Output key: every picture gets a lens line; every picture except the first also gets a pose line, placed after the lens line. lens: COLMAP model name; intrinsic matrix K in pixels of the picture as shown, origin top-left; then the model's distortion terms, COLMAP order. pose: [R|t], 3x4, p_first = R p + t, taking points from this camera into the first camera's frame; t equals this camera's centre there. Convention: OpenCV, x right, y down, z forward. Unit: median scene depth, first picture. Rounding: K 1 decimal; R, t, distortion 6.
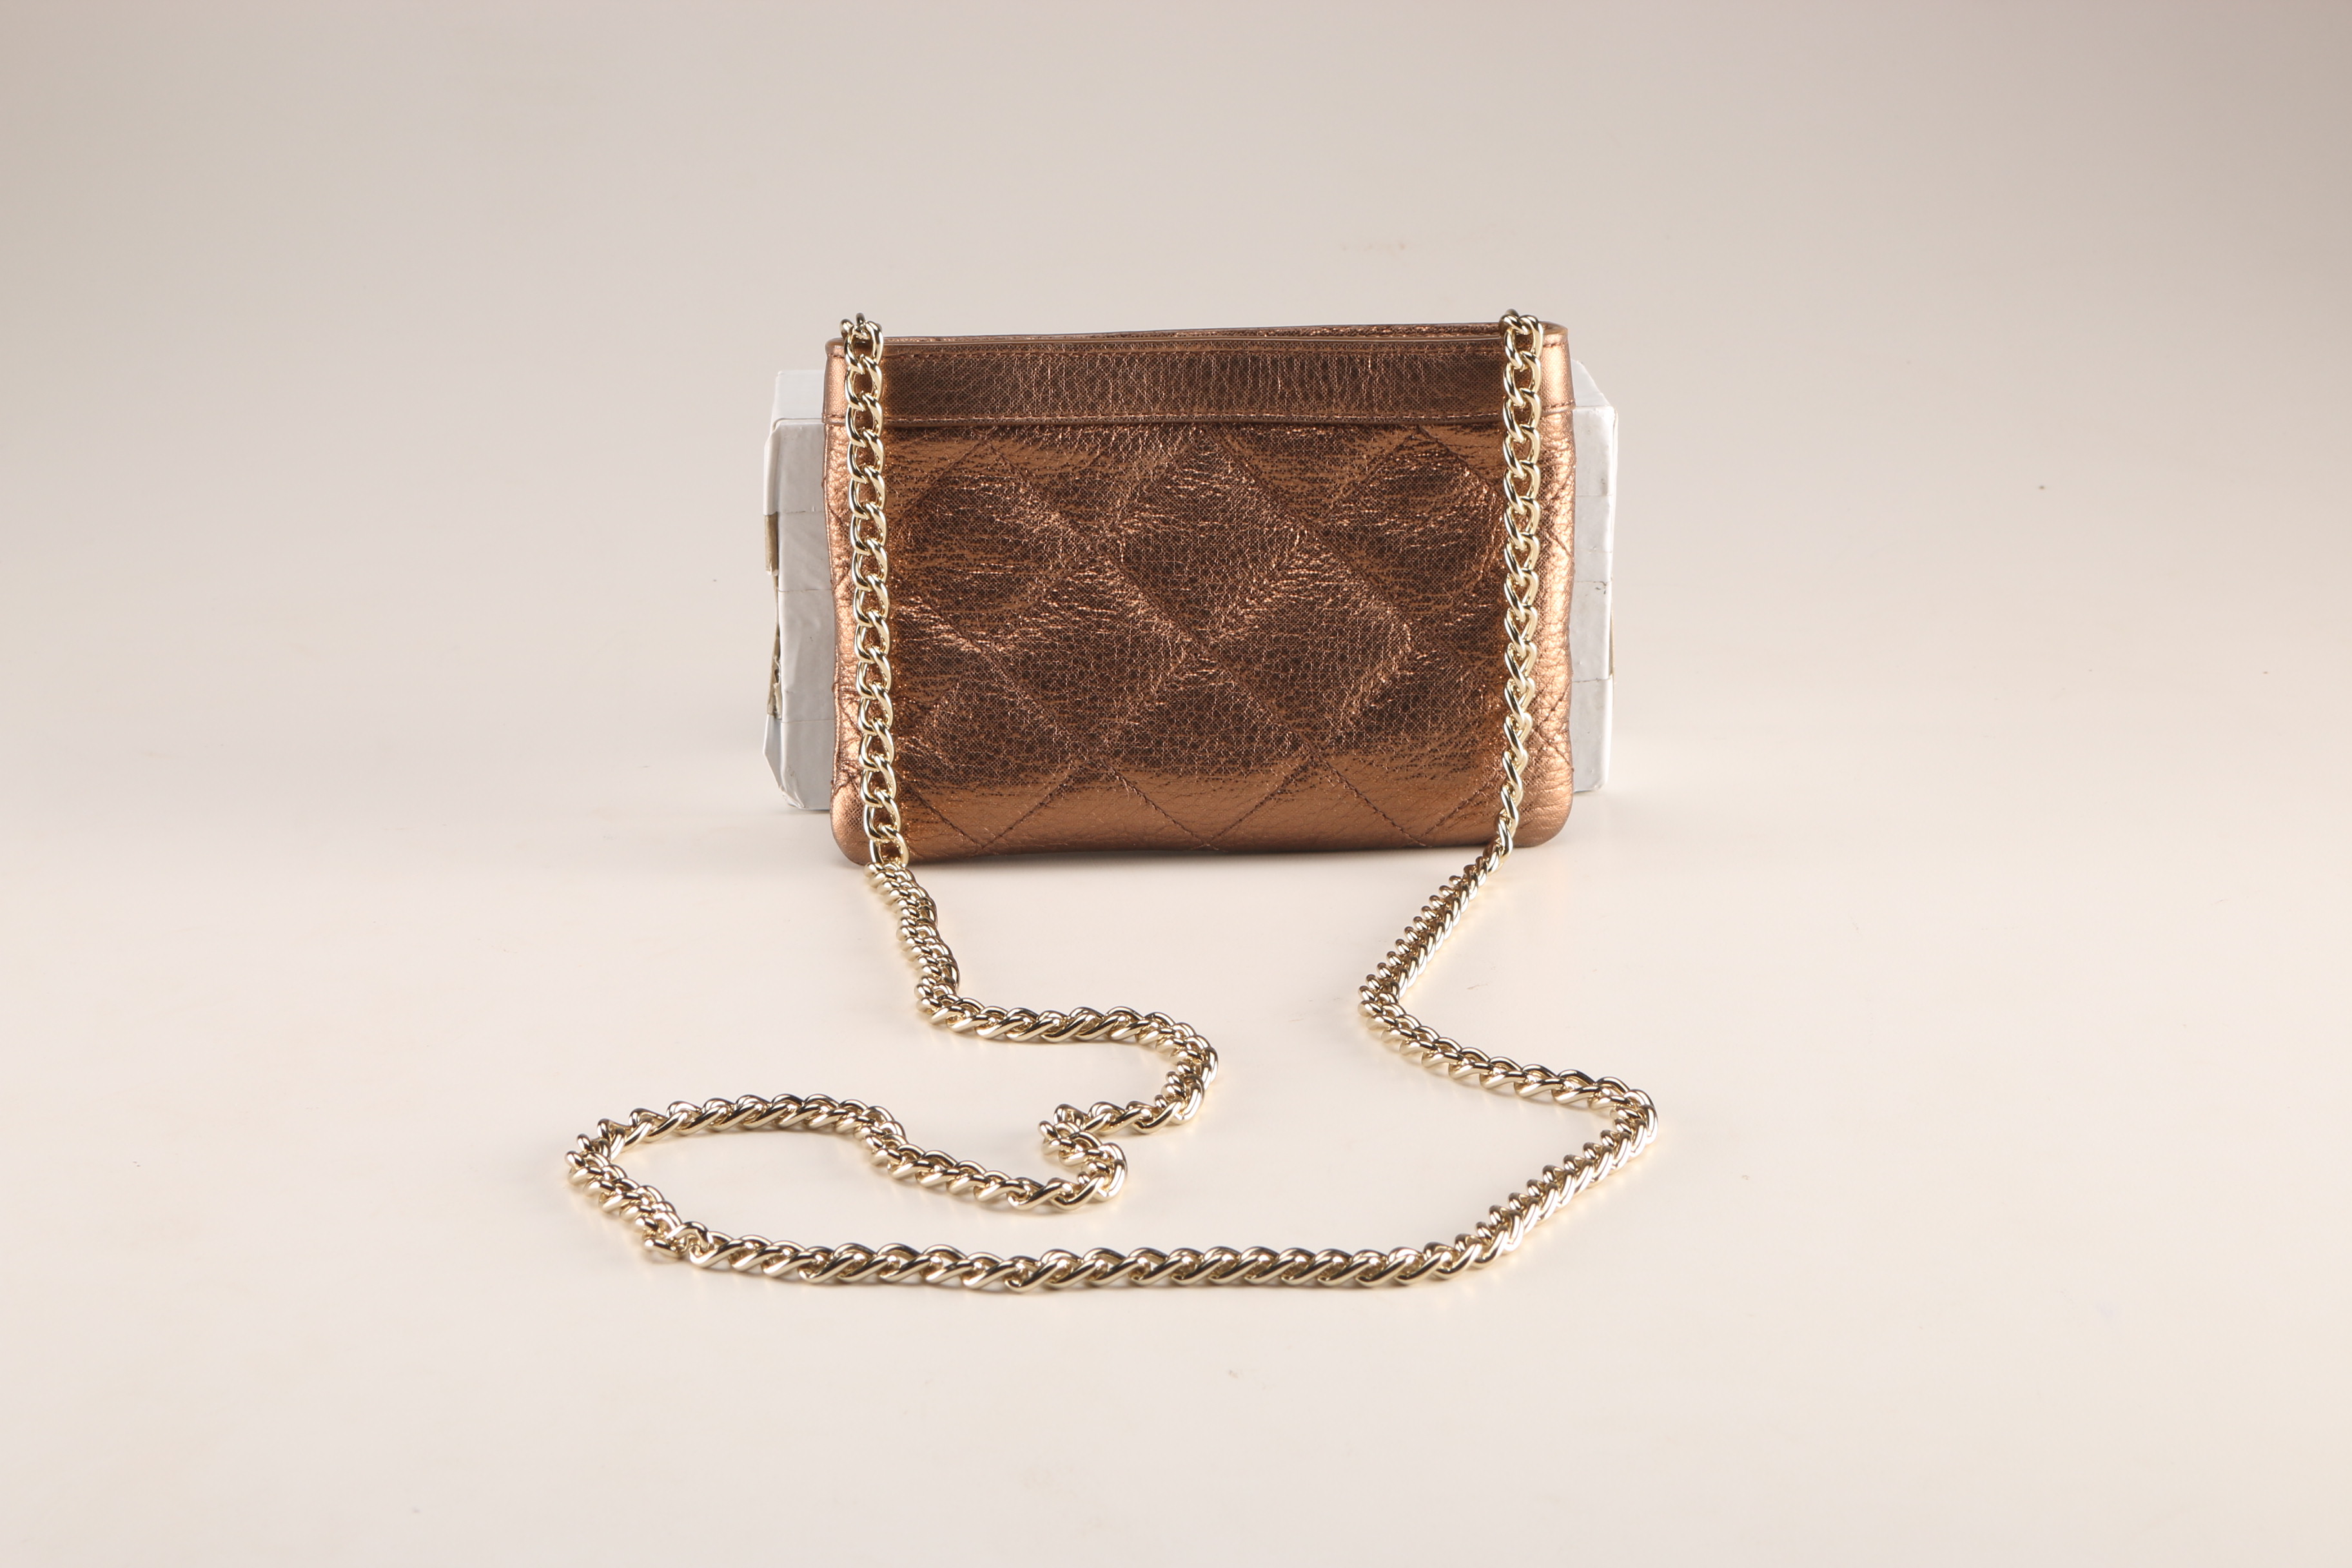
lens RADIAL K [[5398.1, 0, 1176.0], [0, 5398.1, 784.0], [0, 0, 1]] dist [-0.039983, -0.028349]
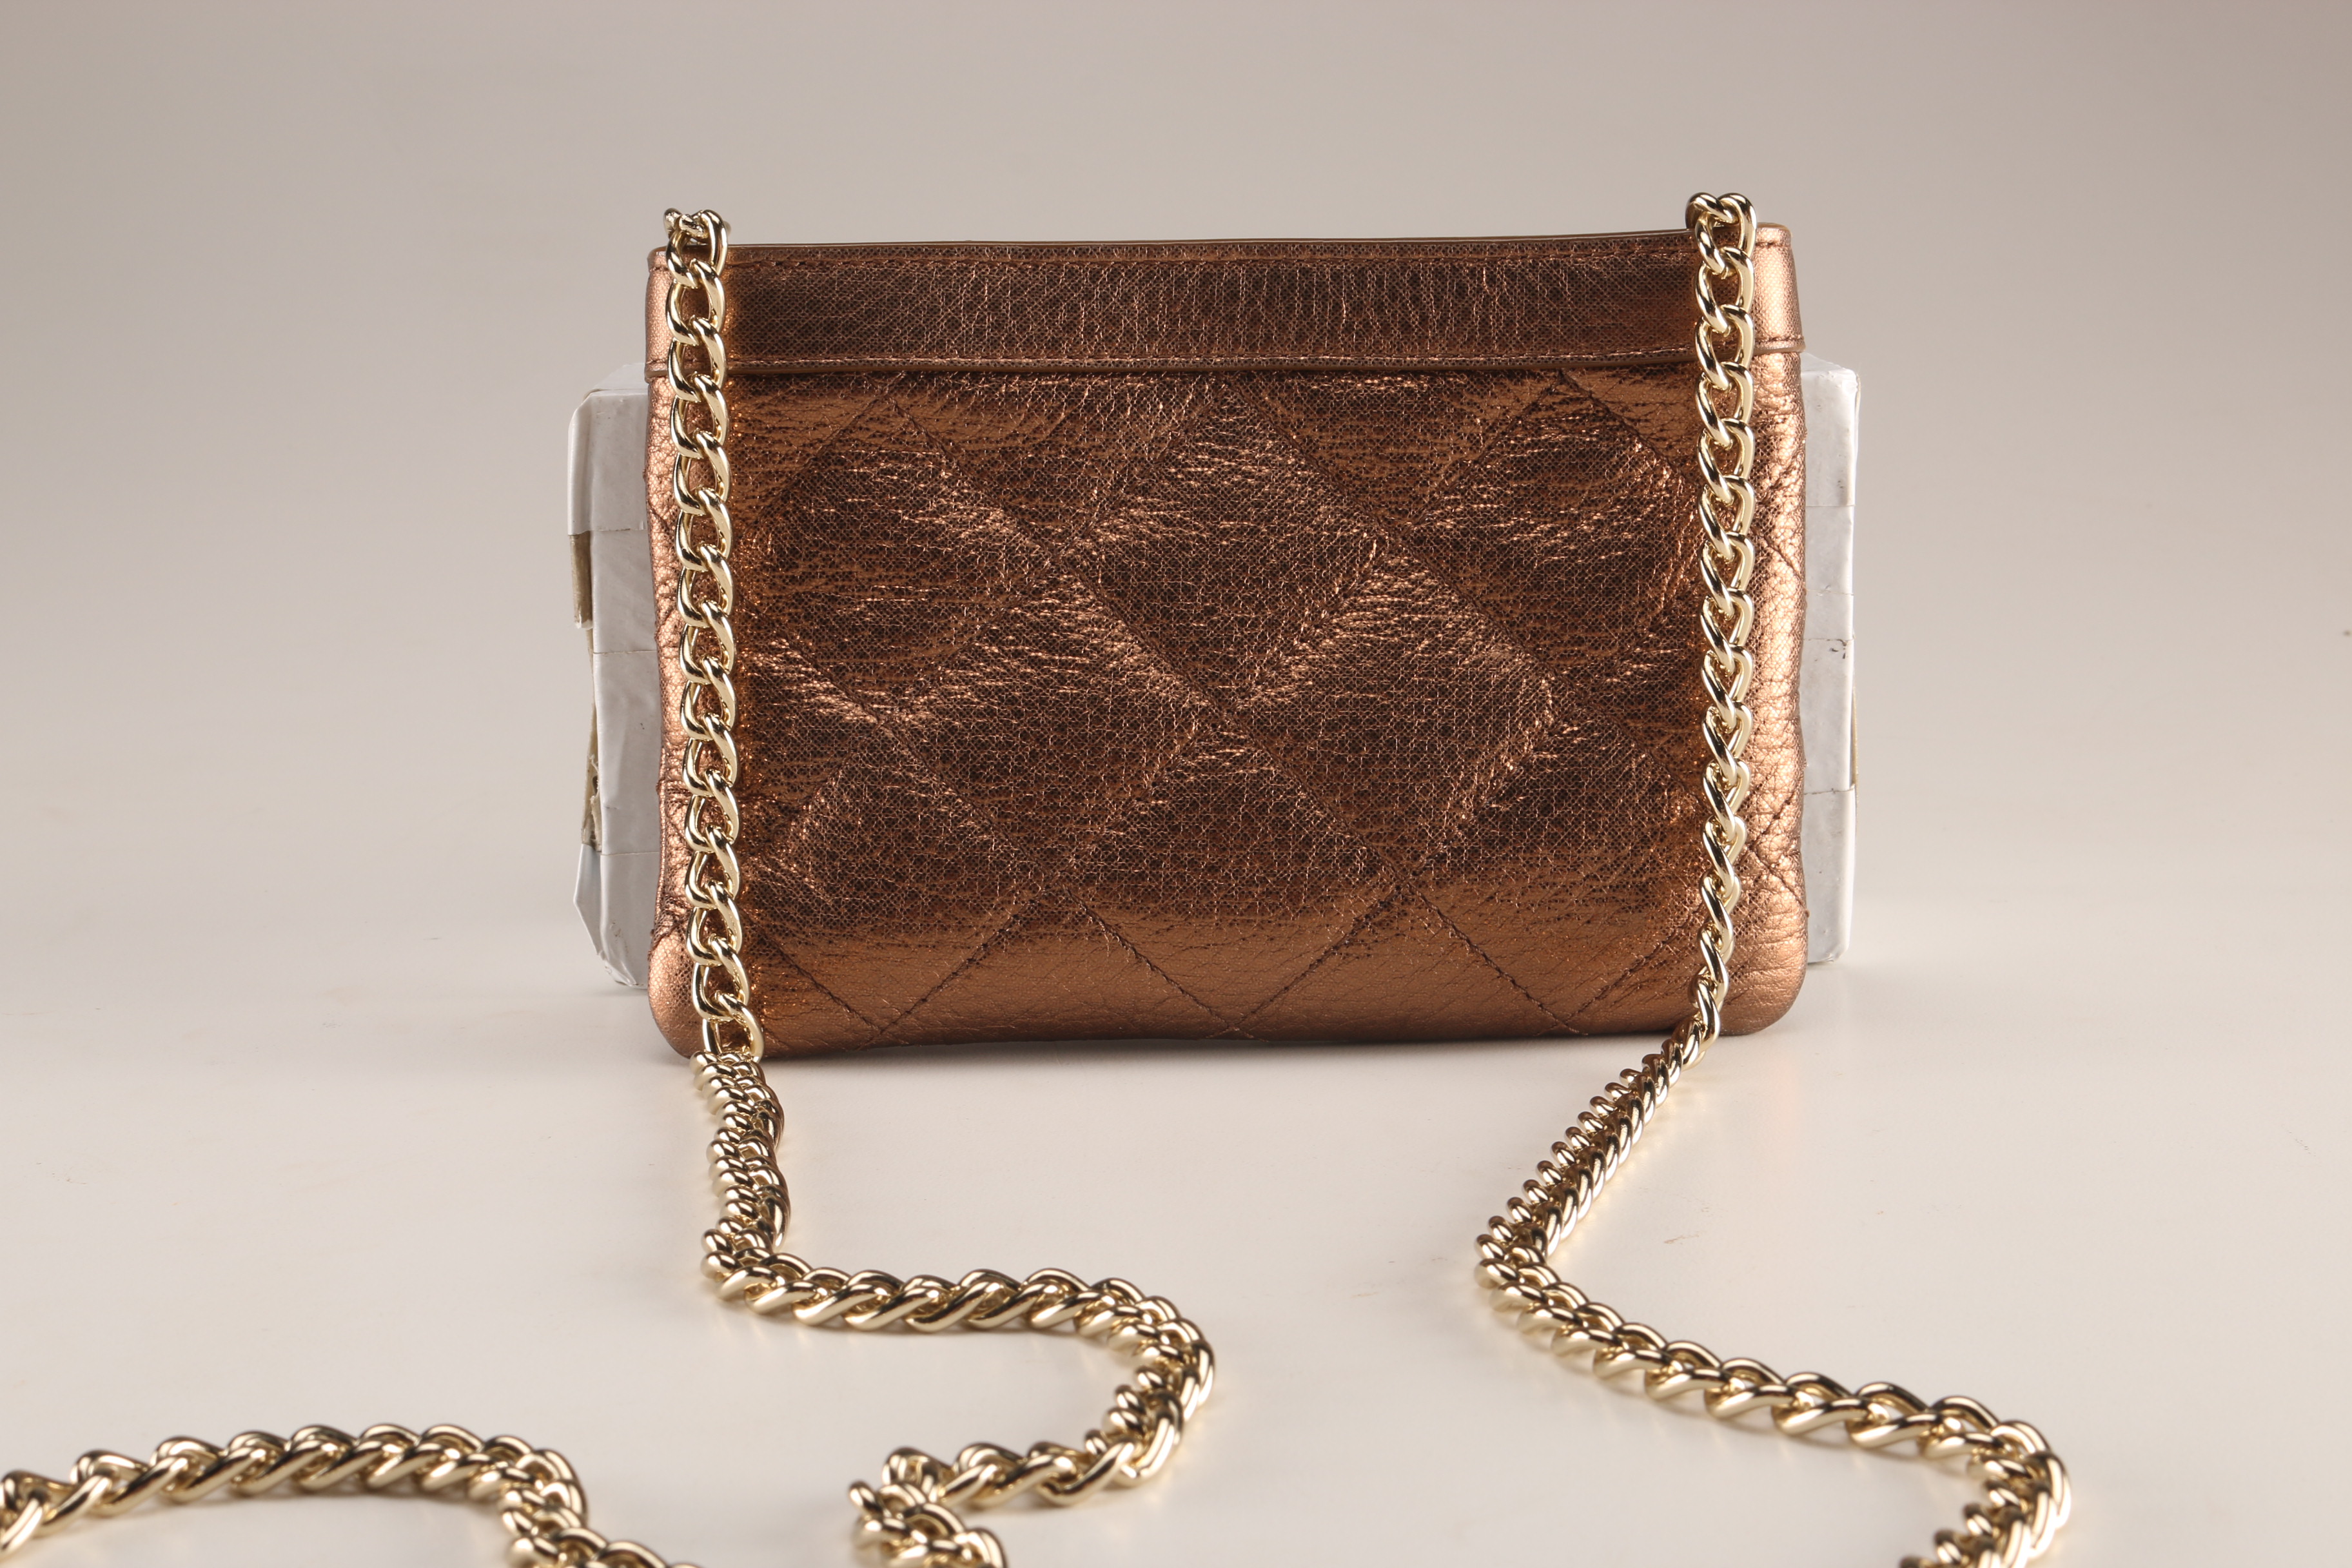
lens RADIAL K [[3761.8, 0, 1176.0], [0, 3761.8, 784.0], [0, 0, 1]] dist [-0.042474, -0.181674]
pose [[0.999036, -0.003806, -0.043728, 0.018521], [-0.000975, 0.994064, -0.108796, 0.031094], [0.043883, 0.108734, 0.993102, 0.560966]]
